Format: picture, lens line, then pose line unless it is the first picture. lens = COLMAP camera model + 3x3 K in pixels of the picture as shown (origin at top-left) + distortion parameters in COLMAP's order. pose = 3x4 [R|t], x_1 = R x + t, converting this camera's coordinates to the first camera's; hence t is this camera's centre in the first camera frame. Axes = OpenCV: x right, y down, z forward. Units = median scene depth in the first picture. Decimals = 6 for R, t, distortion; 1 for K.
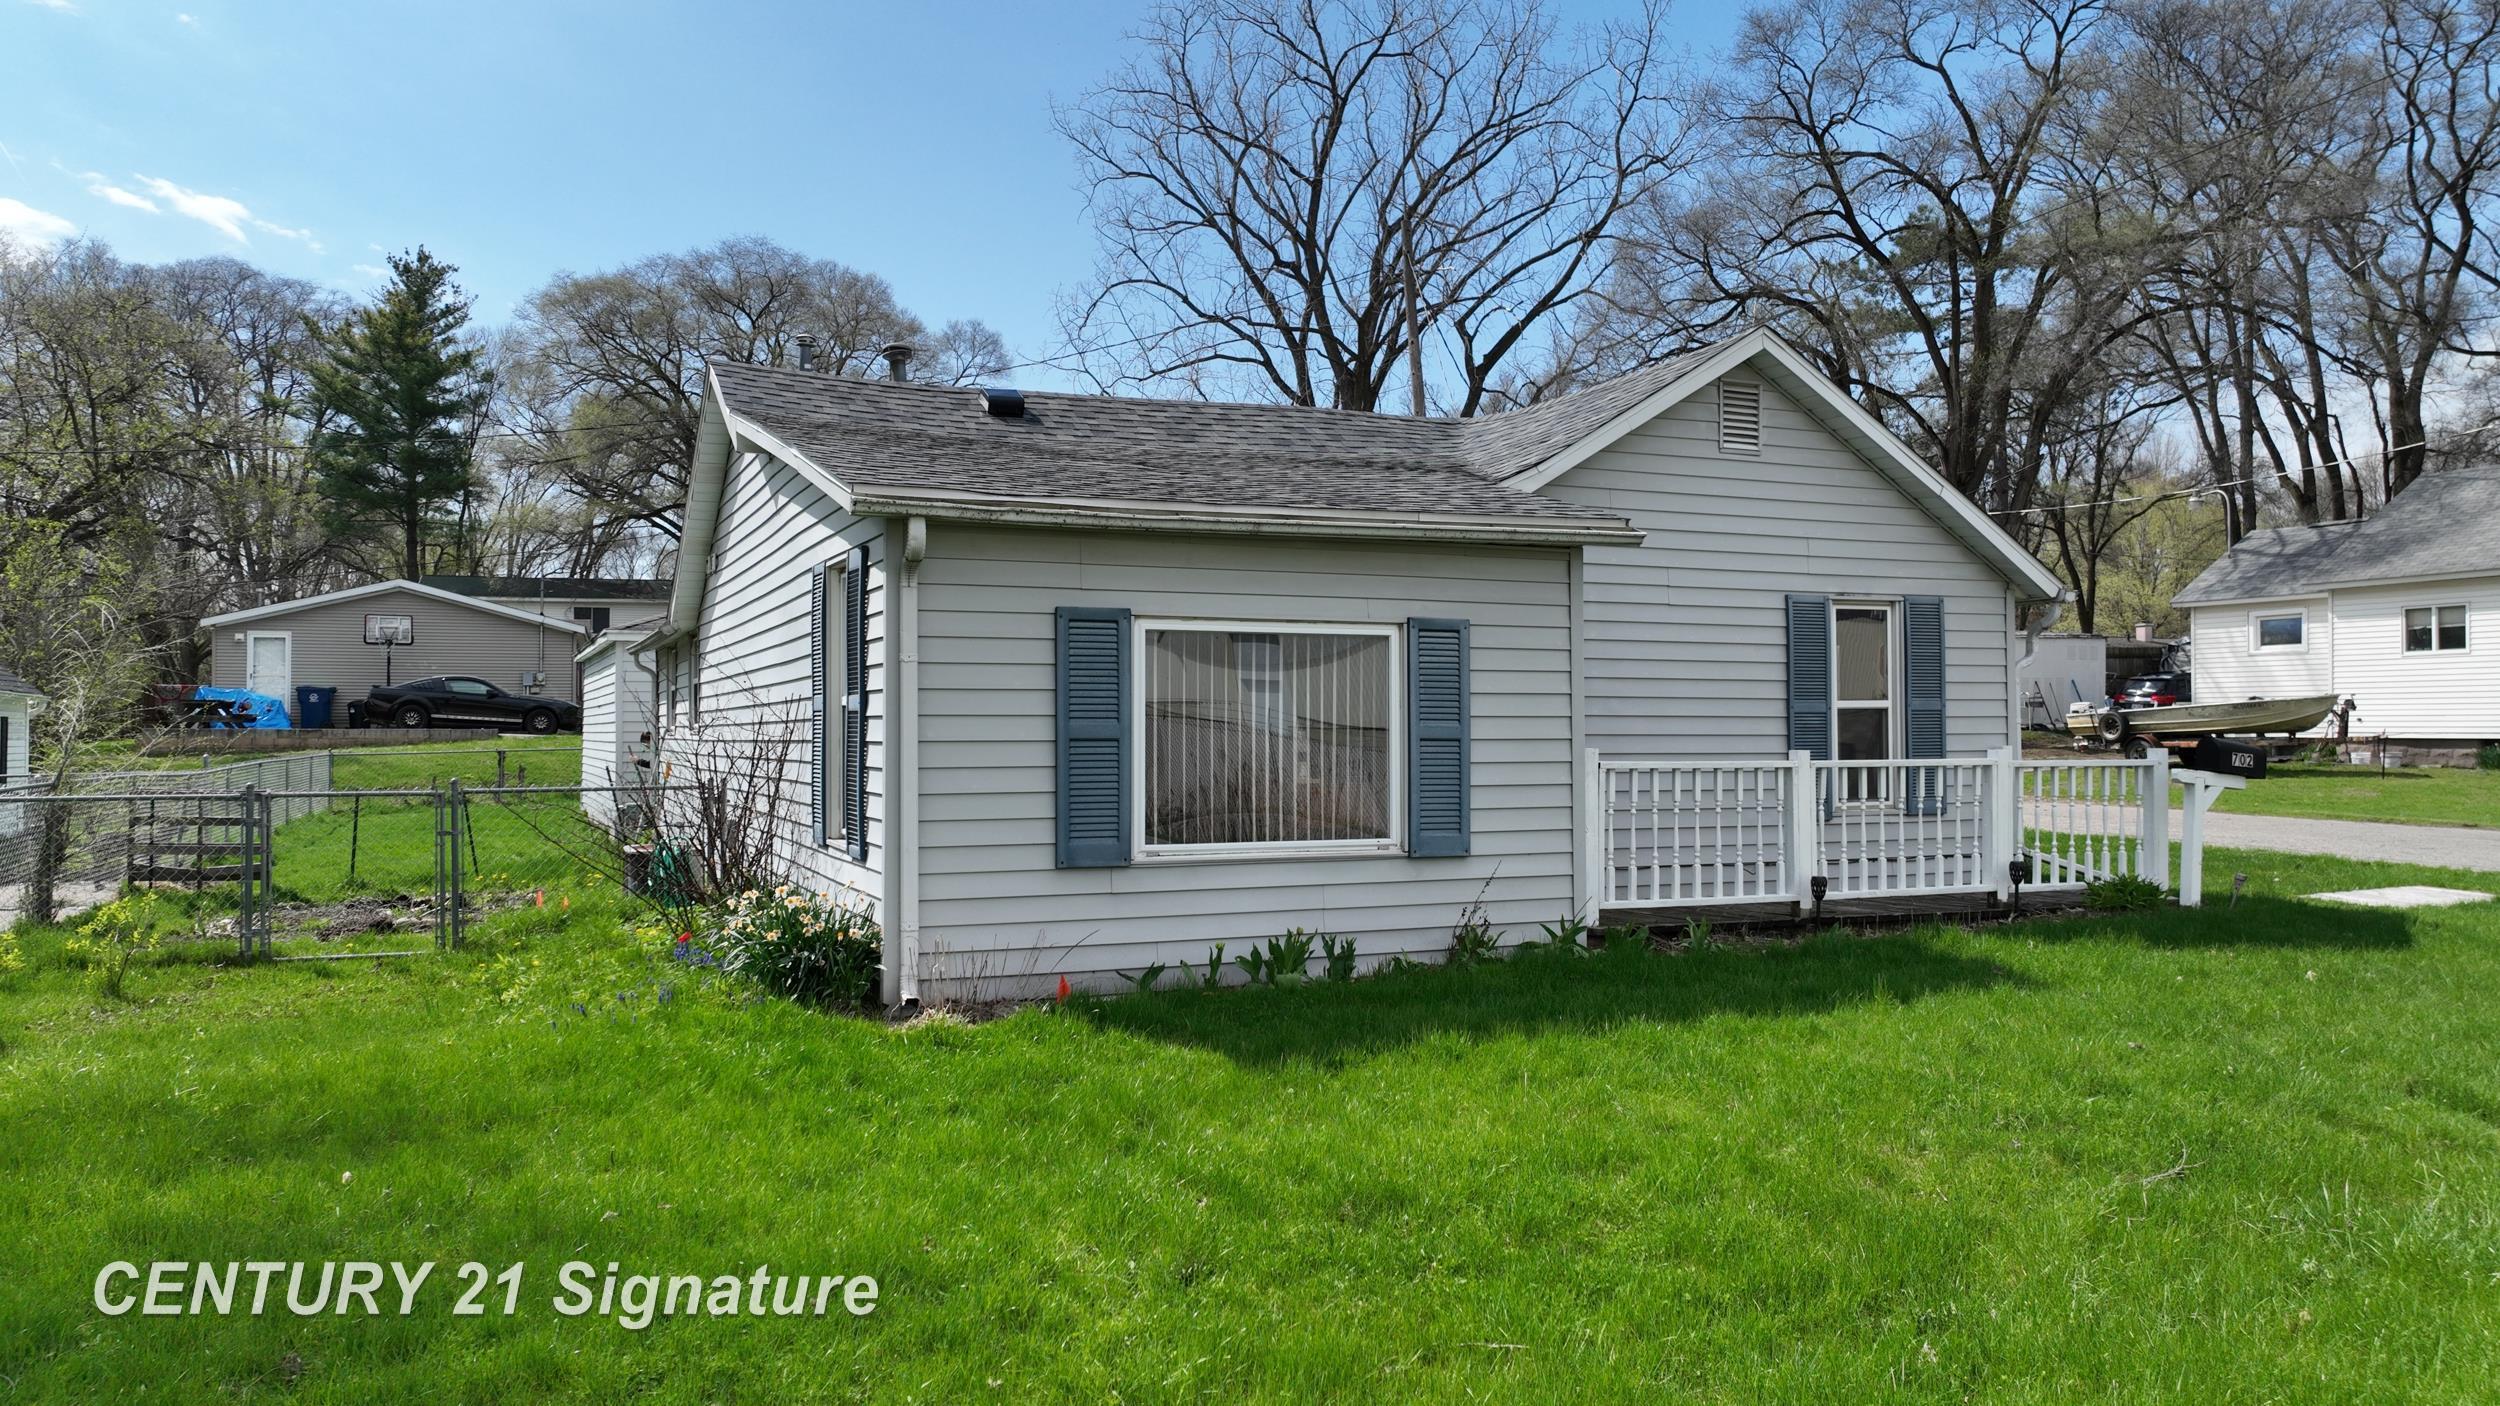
lens RADIAL K [[1746.2, 0, 1250.0], [0, 1746.2, 703.0], [0, 0, 1]] dist [0.008187, 0.001099]
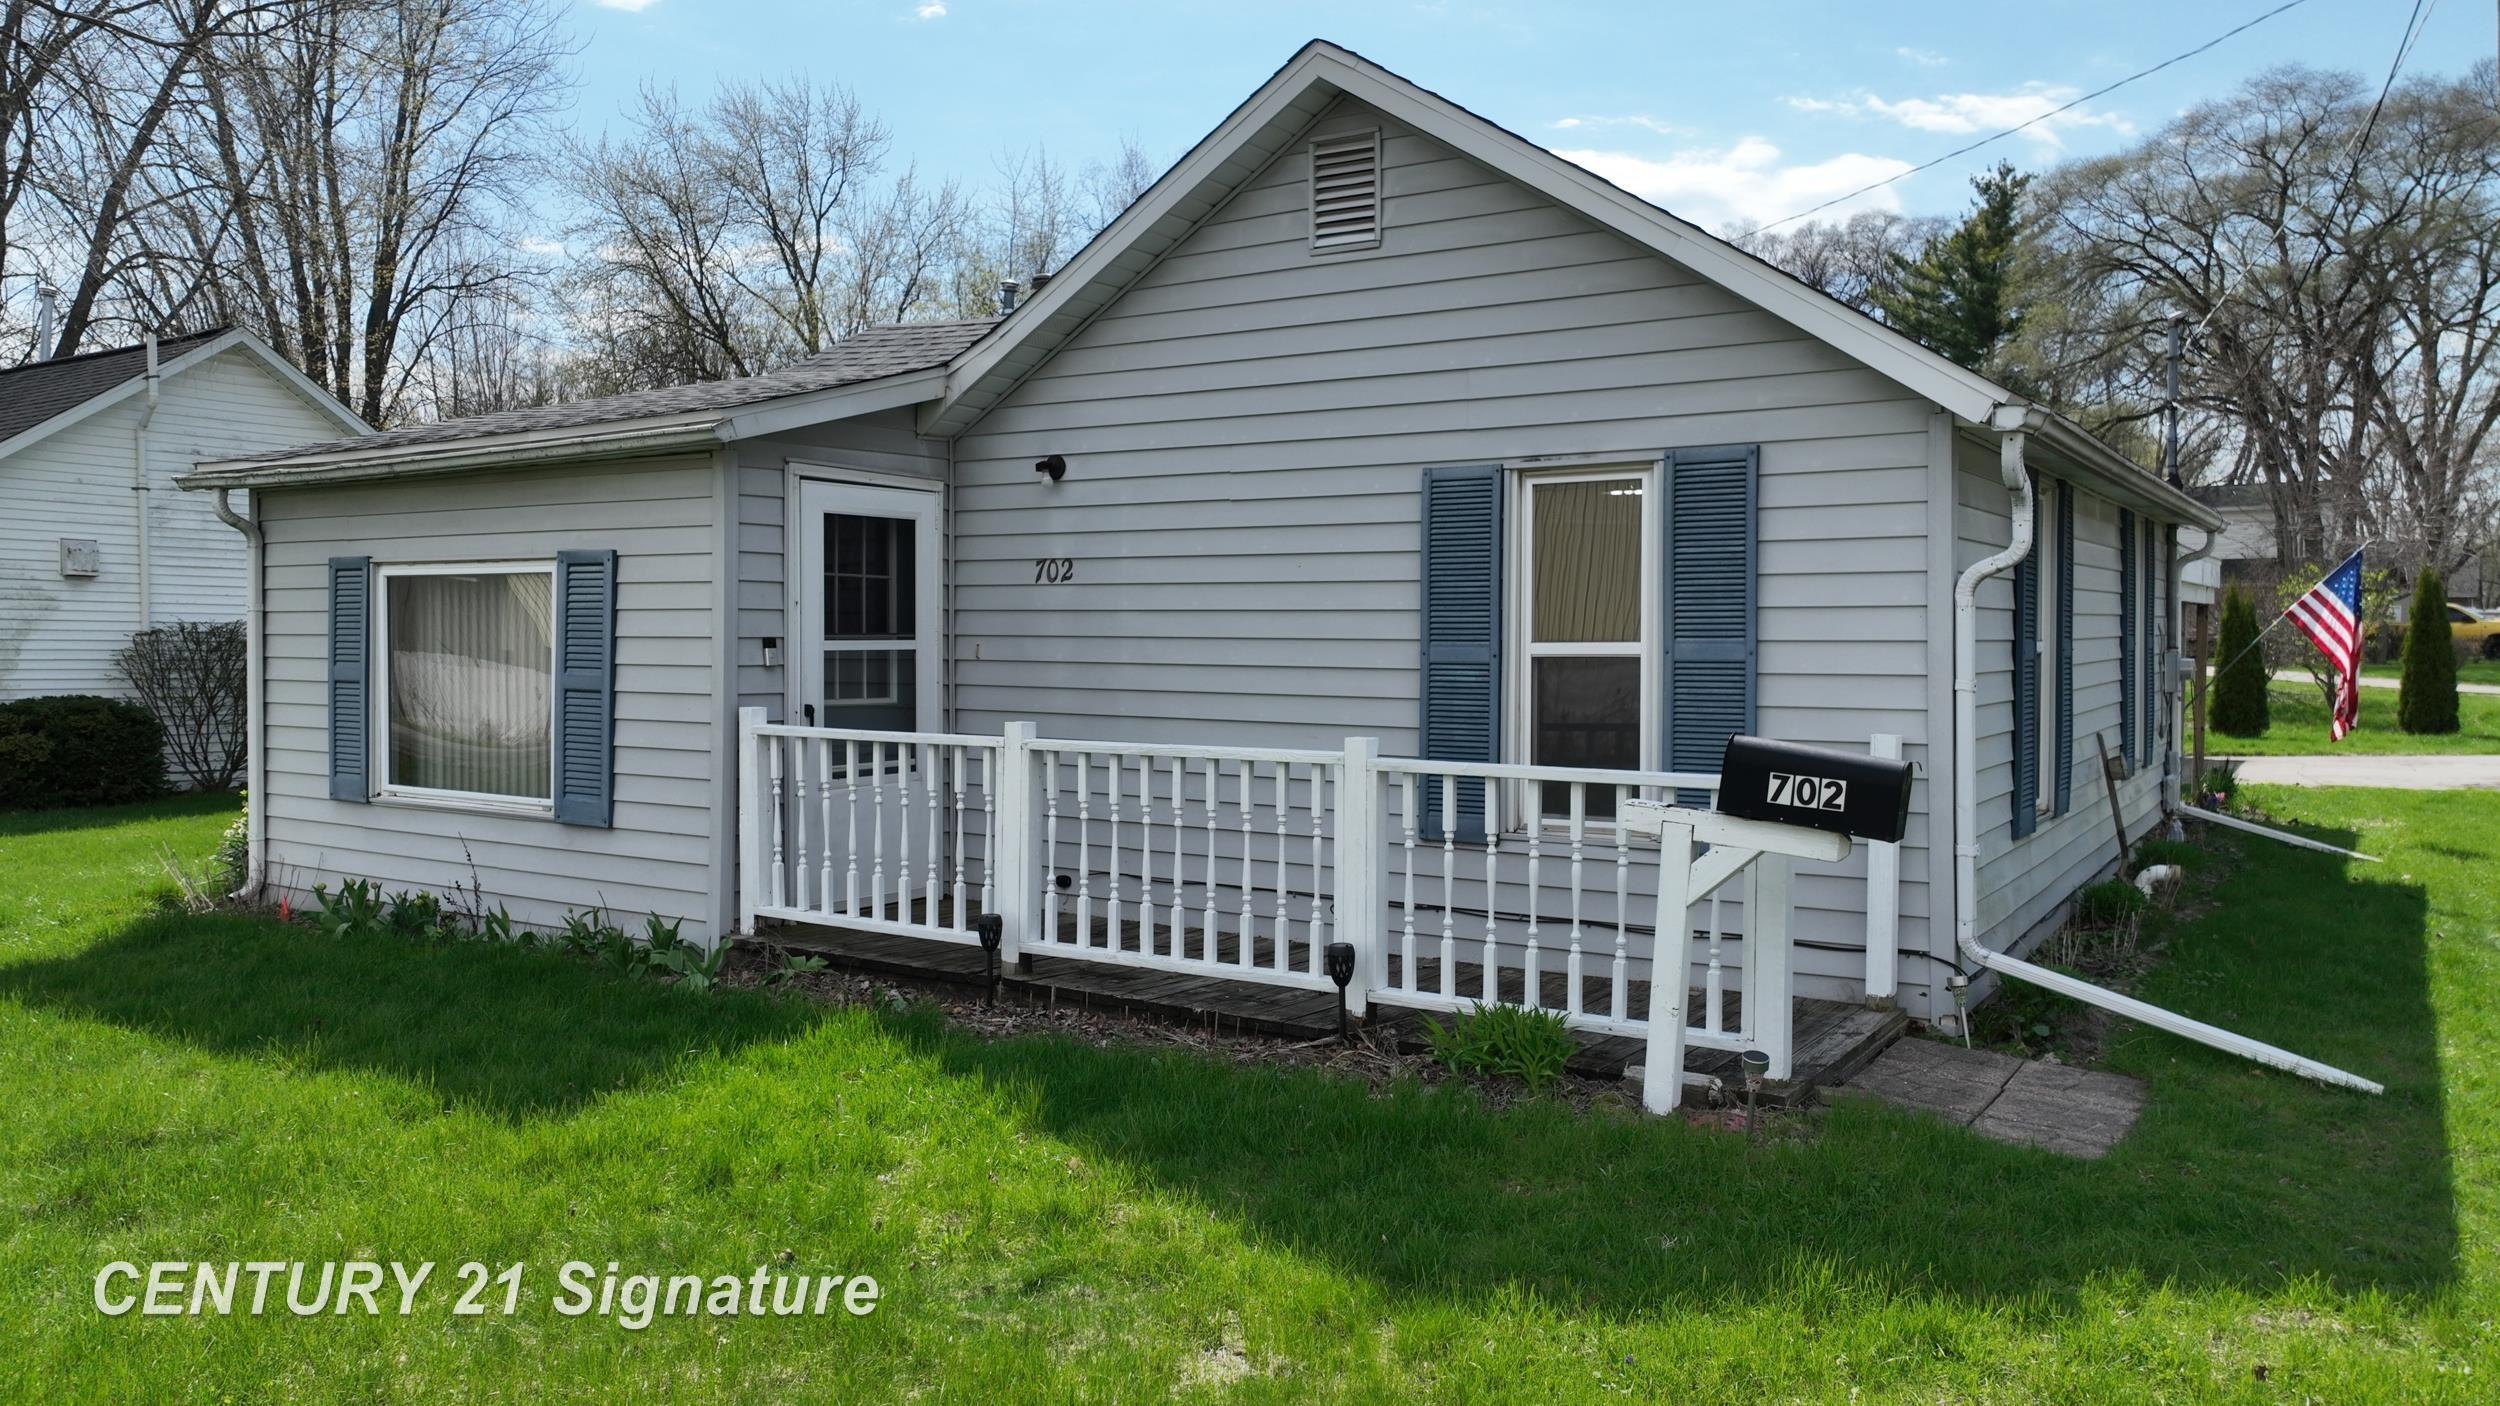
lens RADIAL K [[1746.2, 0, 1250.0], [0, 1746.2, 703.0], [0, 0, 1]] dist [0.008187, 0.001099]
pose [[0.559554, 0.034349, -0.828082, 0.954244], [0.004363, 0.999005, 0.044387, -0.009319], [0.828782, -0.028450, 0.558848, 0.743439]]
